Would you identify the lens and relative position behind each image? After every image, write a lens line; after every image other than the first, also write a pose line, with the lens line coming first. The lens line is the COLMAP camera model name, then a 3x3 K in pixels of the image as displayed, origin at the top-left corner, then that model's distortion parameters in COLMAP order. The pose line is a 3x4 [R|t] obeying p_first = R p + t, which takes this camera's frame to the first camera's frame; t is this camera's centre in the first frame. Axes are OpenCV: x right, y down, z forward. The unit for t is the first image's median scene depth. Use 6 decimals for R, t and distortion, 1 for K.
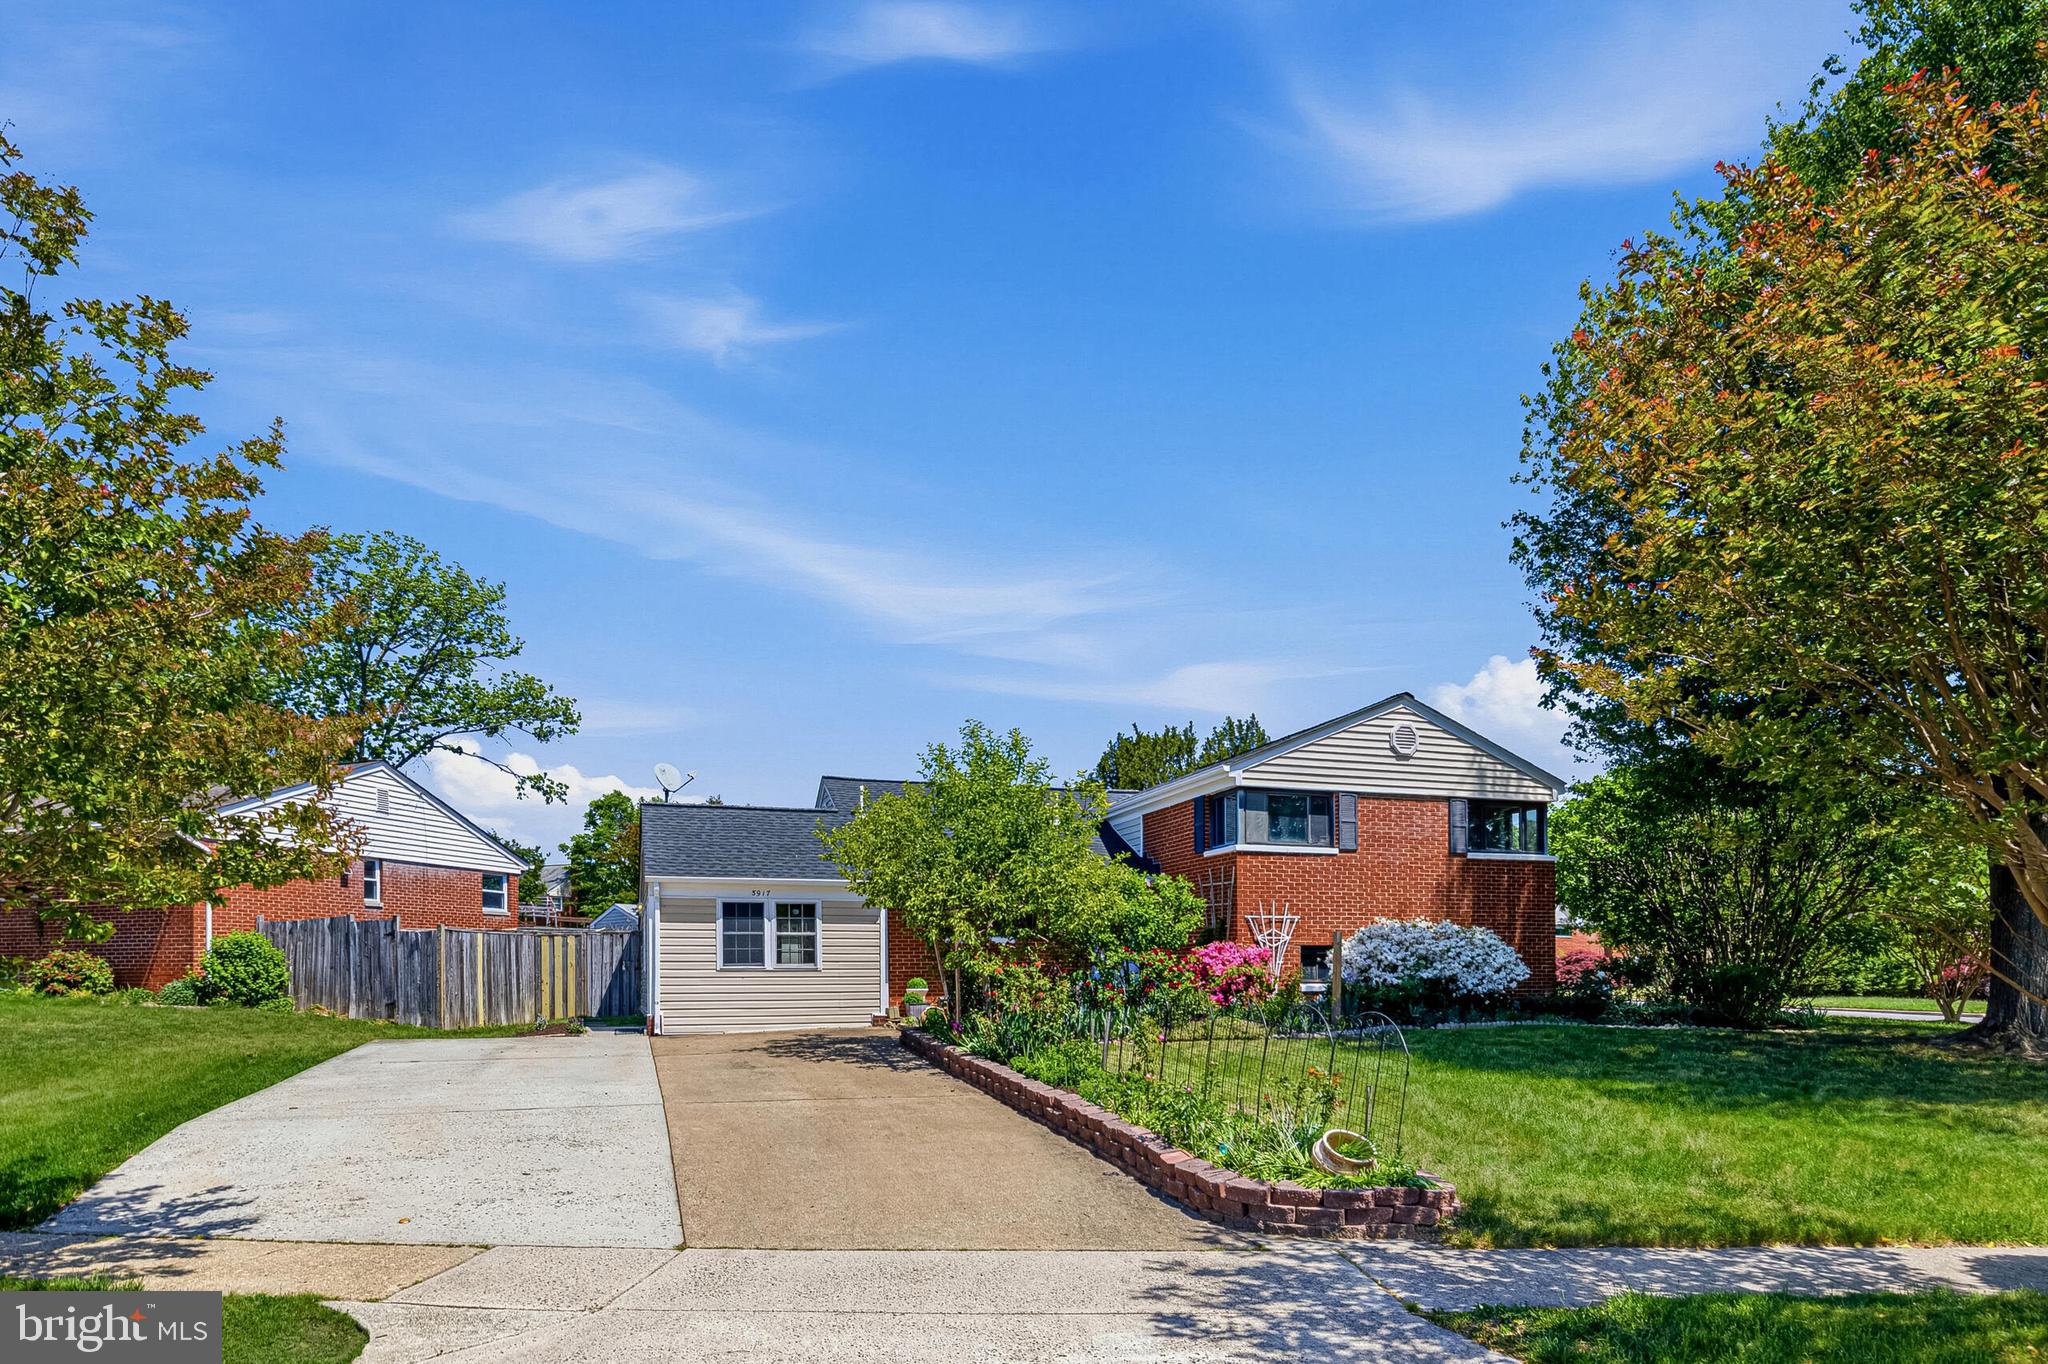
lens RADIAL K [[1756.4, 0, 1024.3], [0, 1756.4, 681.5], [0, 0, 1]] dist [0.003712, 0.004029]
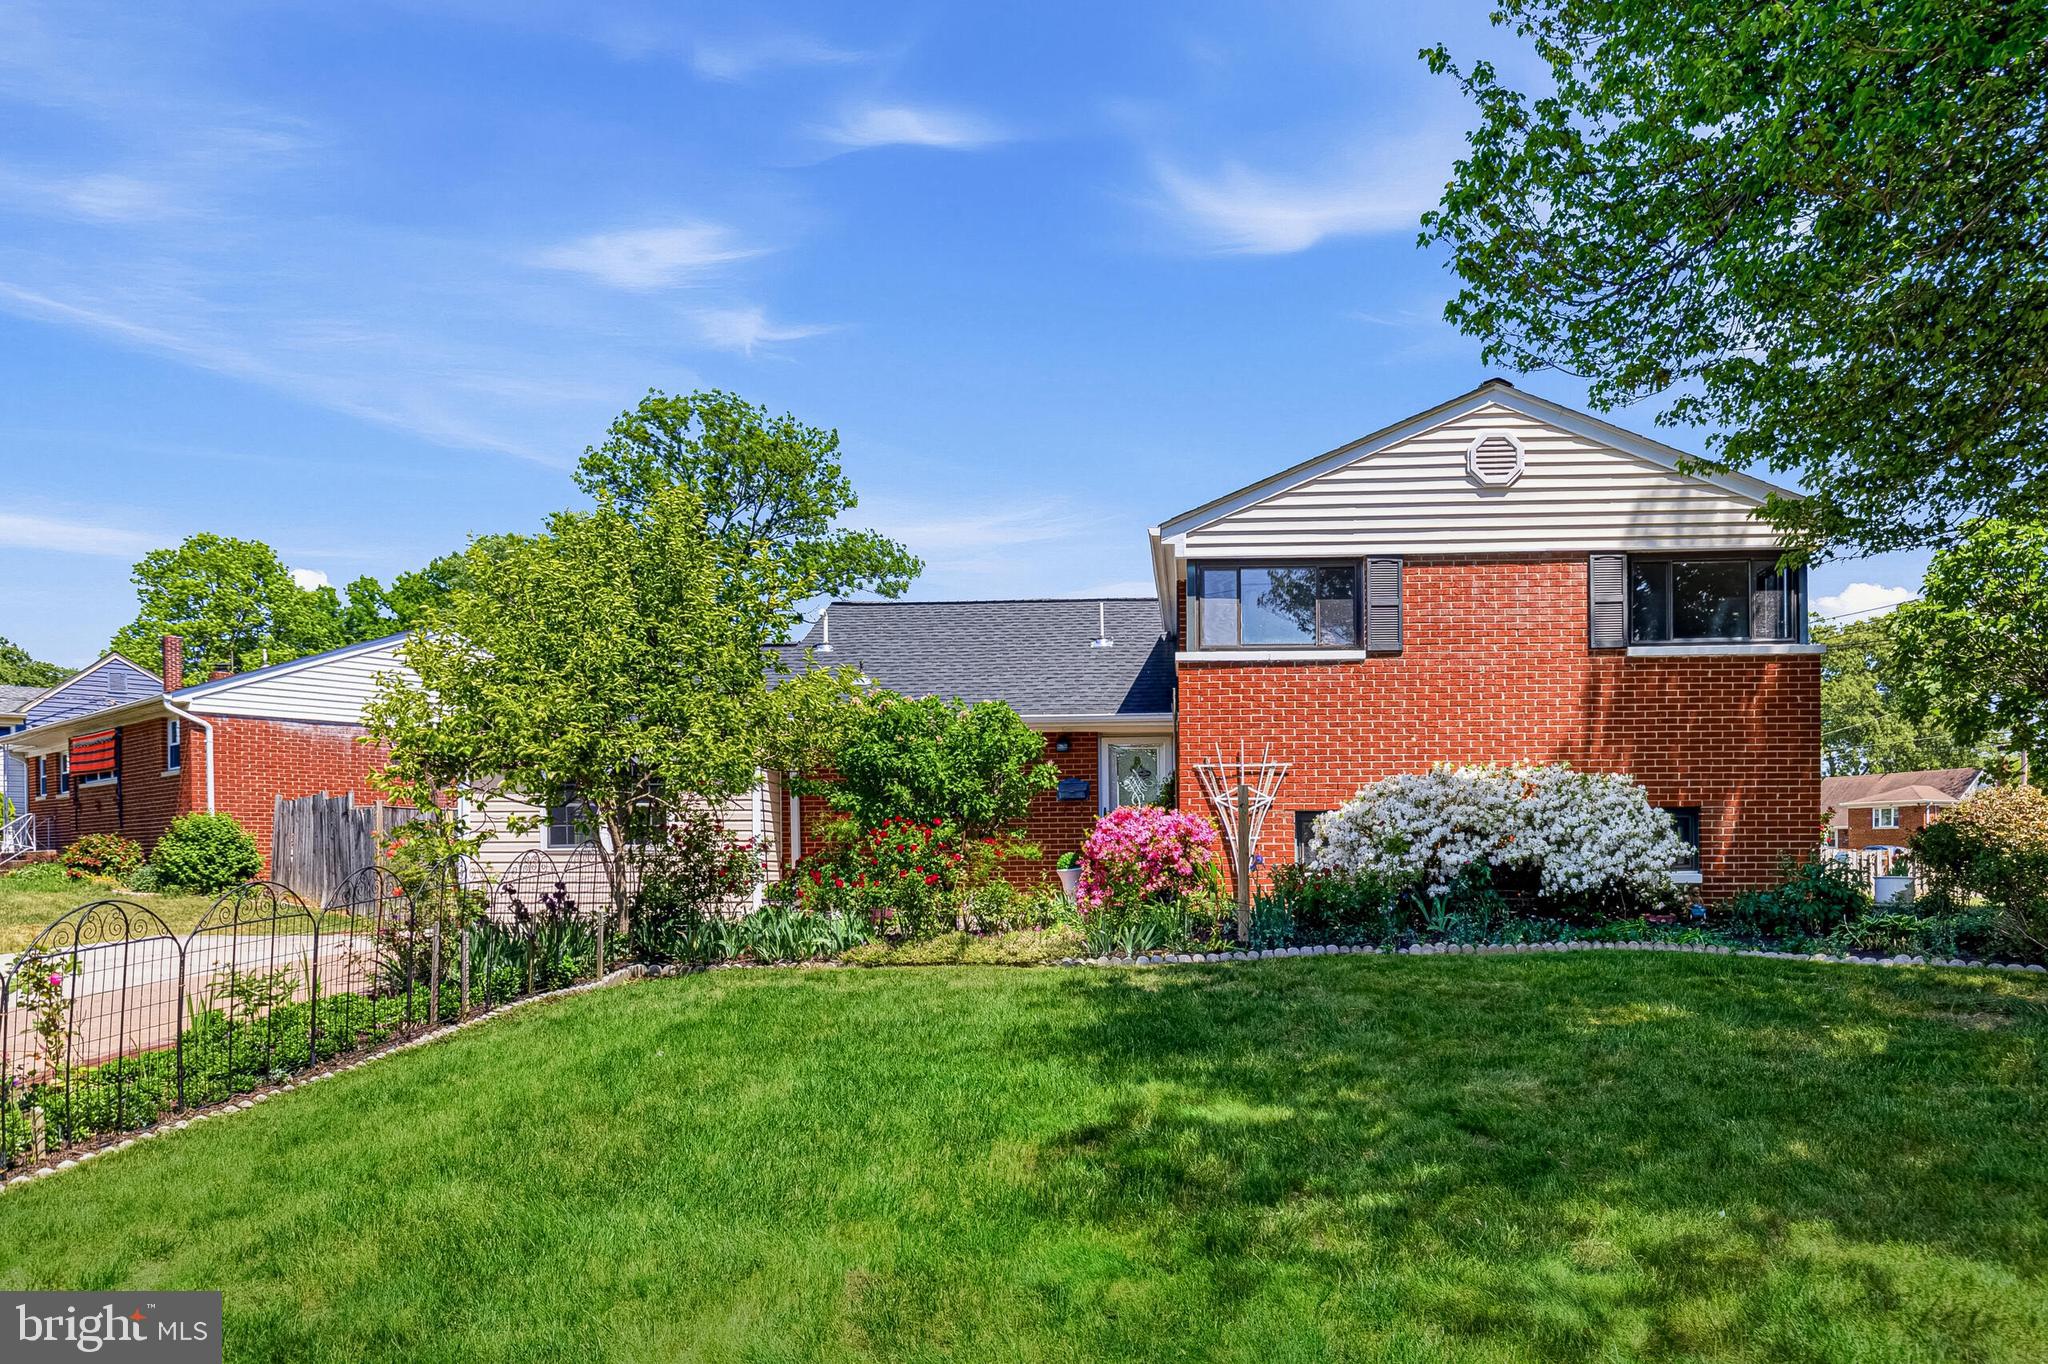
lens RADIAL K [[1756.4, 0, 1023.8], [0, 1756.4, 686.4], [0, 0, 1]] dist [0.003712, 0.004029]
pose [[0.883716, -0.046718, -0.465685, 0.347912], [0.079438, 0.995541, 0.050874, 0.066174], [0.461232, -0.081951, 0.883487, 0.405003]]
